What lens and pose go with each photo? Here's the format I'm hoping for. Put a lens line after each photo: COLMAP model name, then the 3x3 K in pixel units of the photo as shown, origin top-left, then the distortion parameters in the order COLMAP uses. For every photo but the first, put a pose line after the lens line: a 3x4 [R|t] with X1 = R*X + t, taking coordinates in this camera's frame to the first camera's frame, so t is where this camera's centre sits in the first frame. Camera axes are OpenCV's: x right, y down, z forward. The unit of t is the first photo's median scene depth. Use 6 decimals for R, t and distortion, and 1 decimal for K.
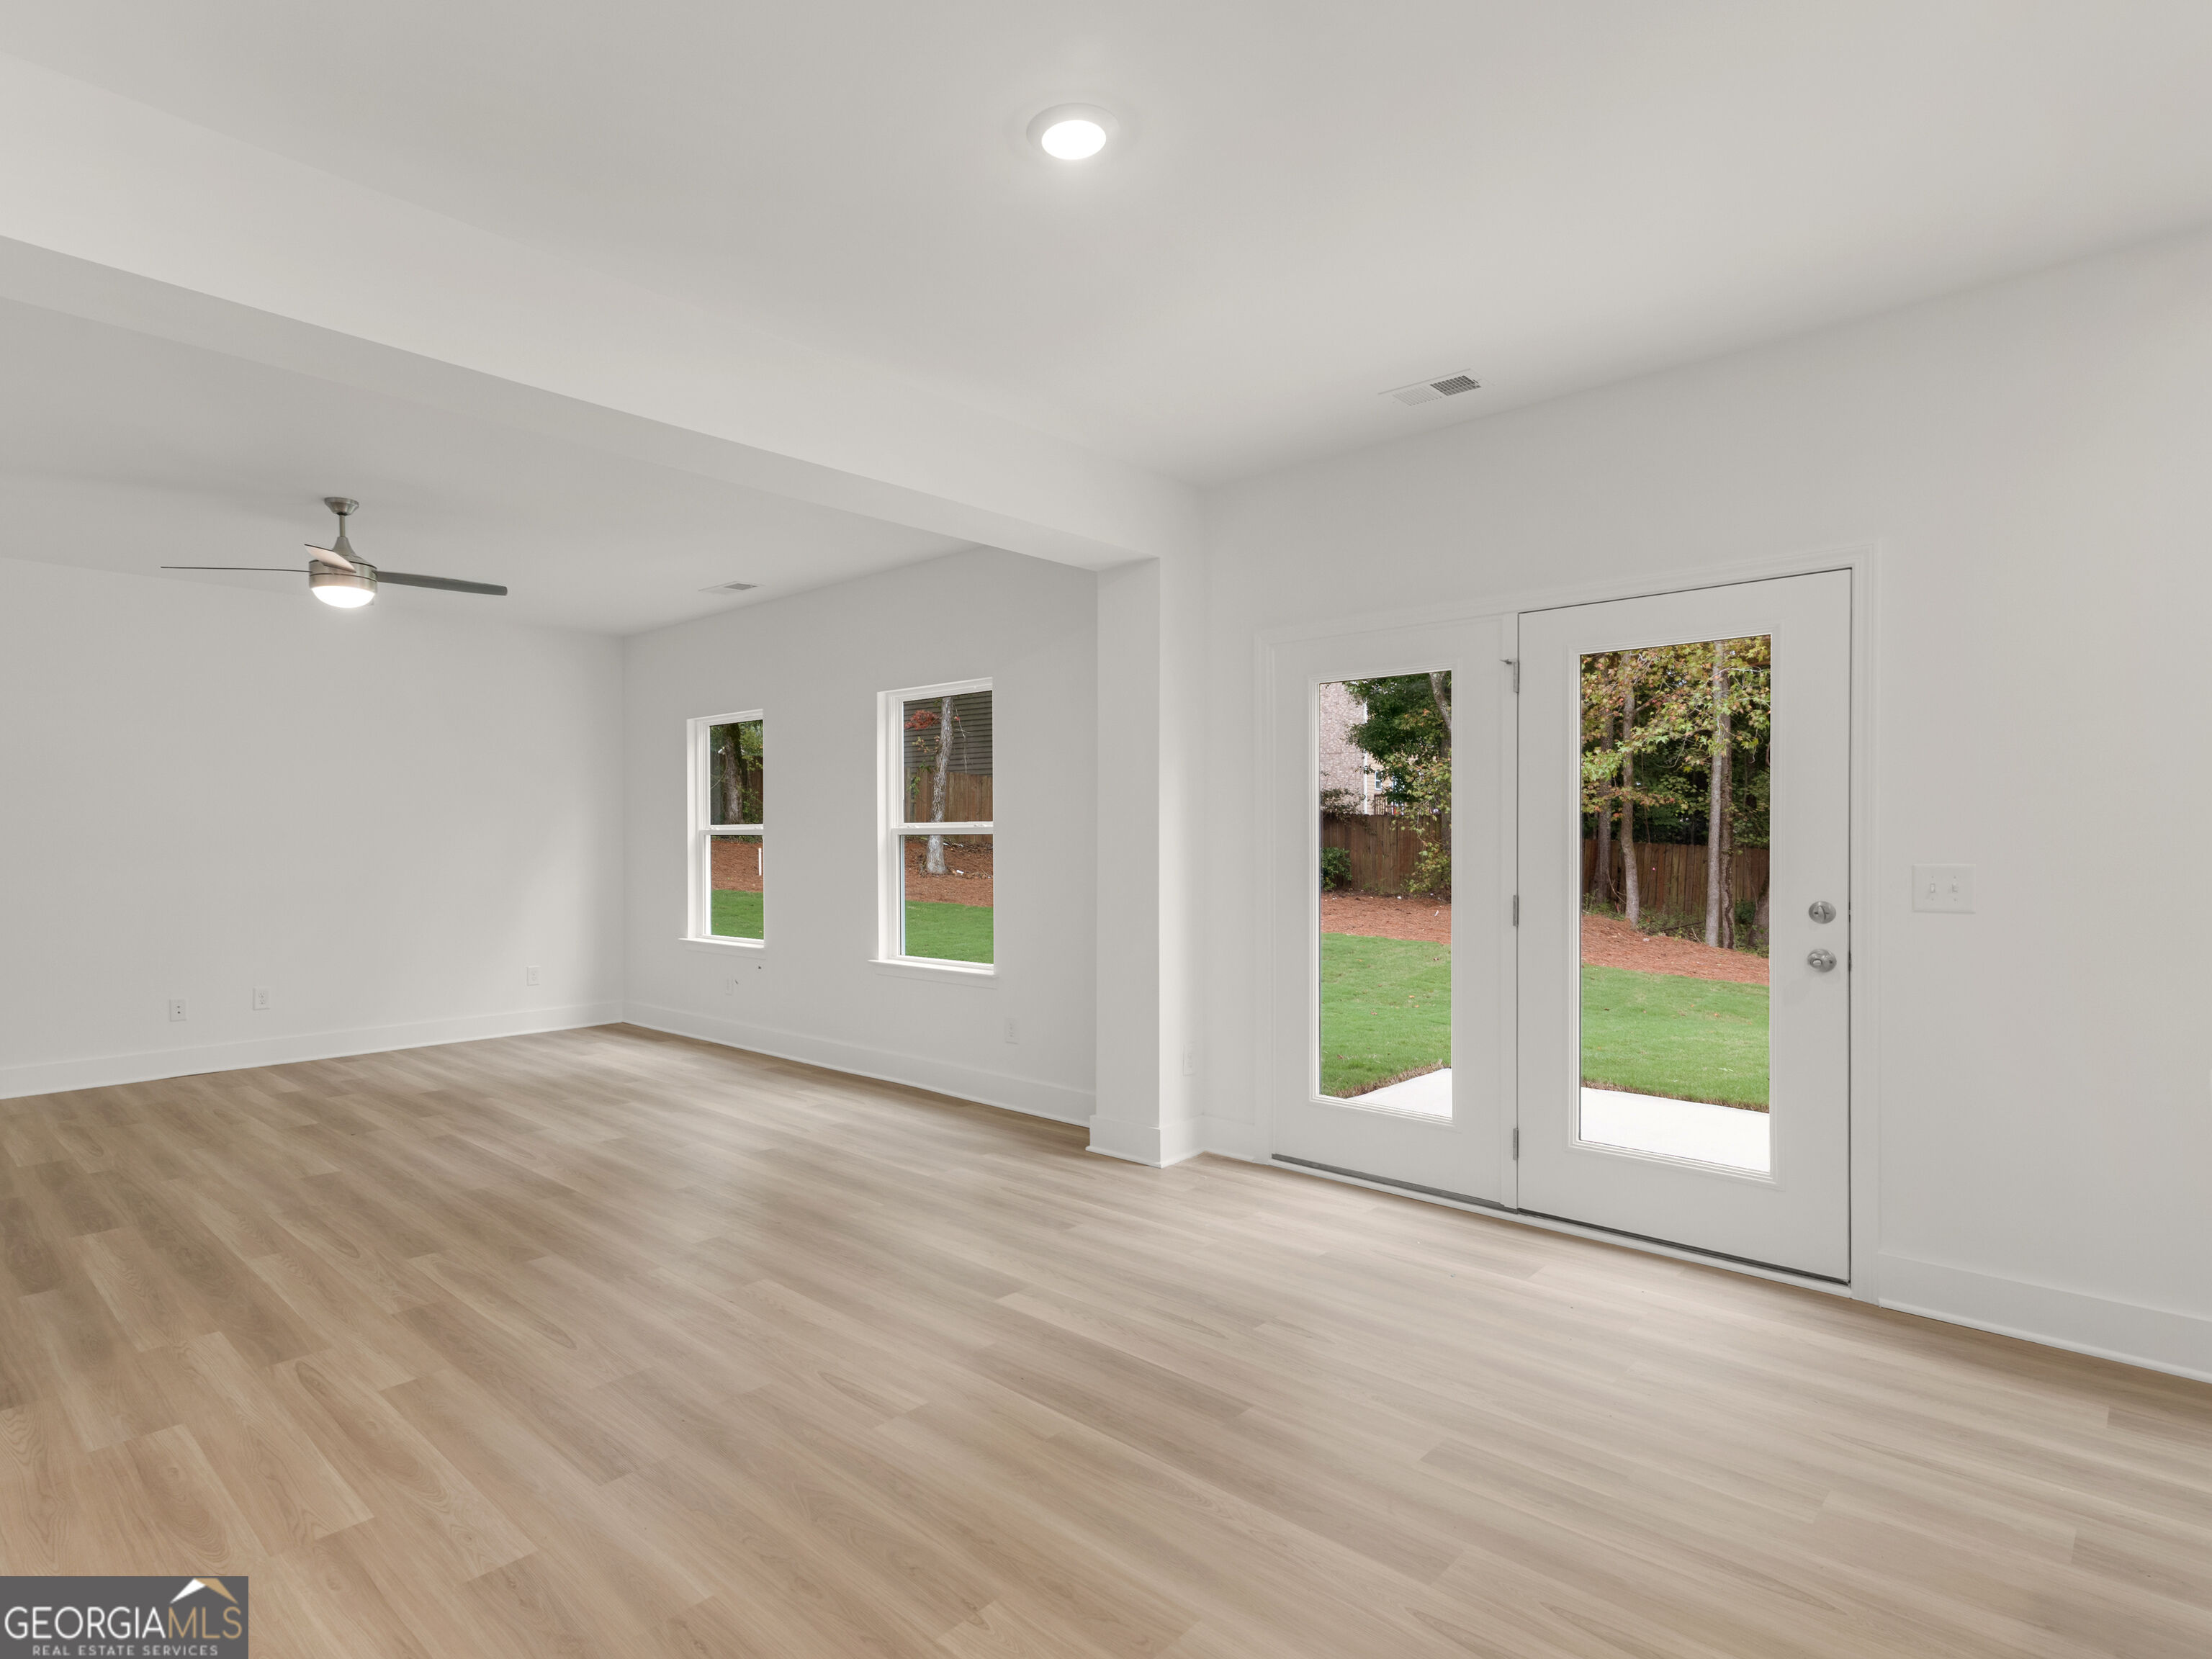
lens RADIAL K [[1064.3, 0, 1035.5], [0, 1064.3, 845.5], [0, 0, 1]] dist [-0.000115, -0.000200]
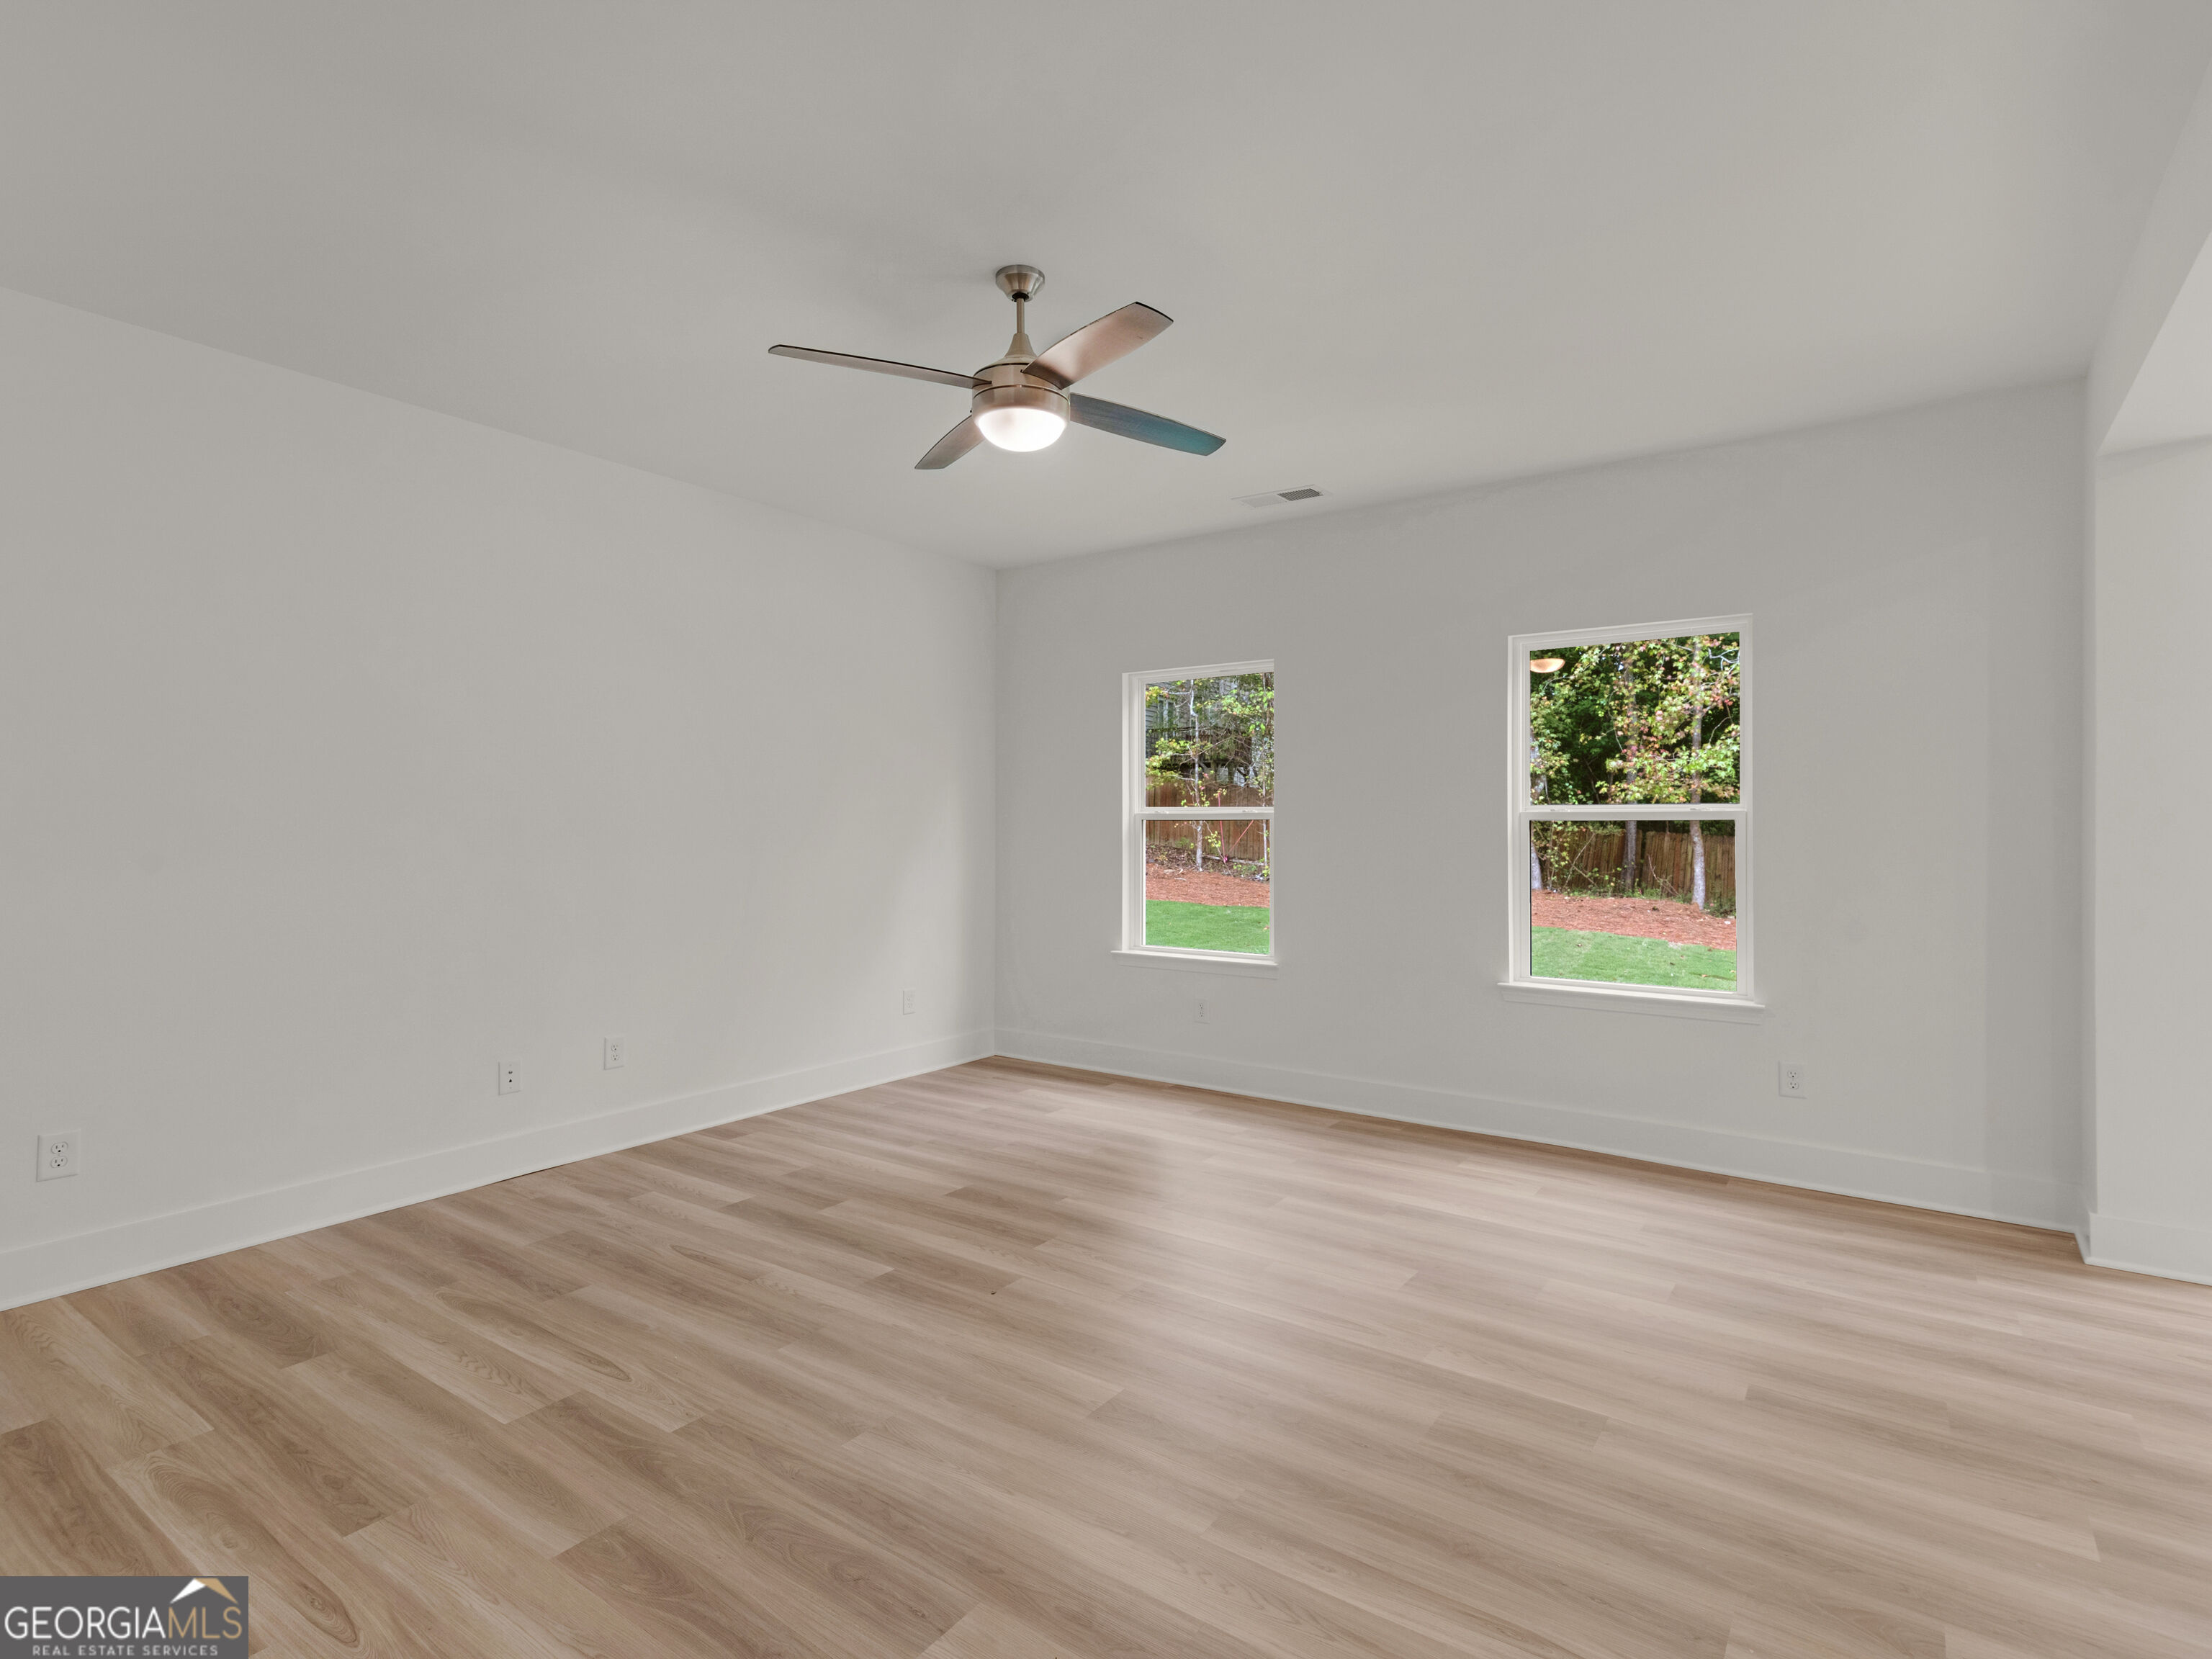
lens RADIAL K [[1015.5, 0, 1173.1], [0, 1015.5, 830.4], [0, 0, 1]] dist [0.008580, 0.000299]
pose [[0.988825, 0.003820, 0.149032, -0.658137], [-0.003628, 0.999992, -0.001556, -0.001887], [-0.149037, 0.000998, 0.988831, 0.407004]]
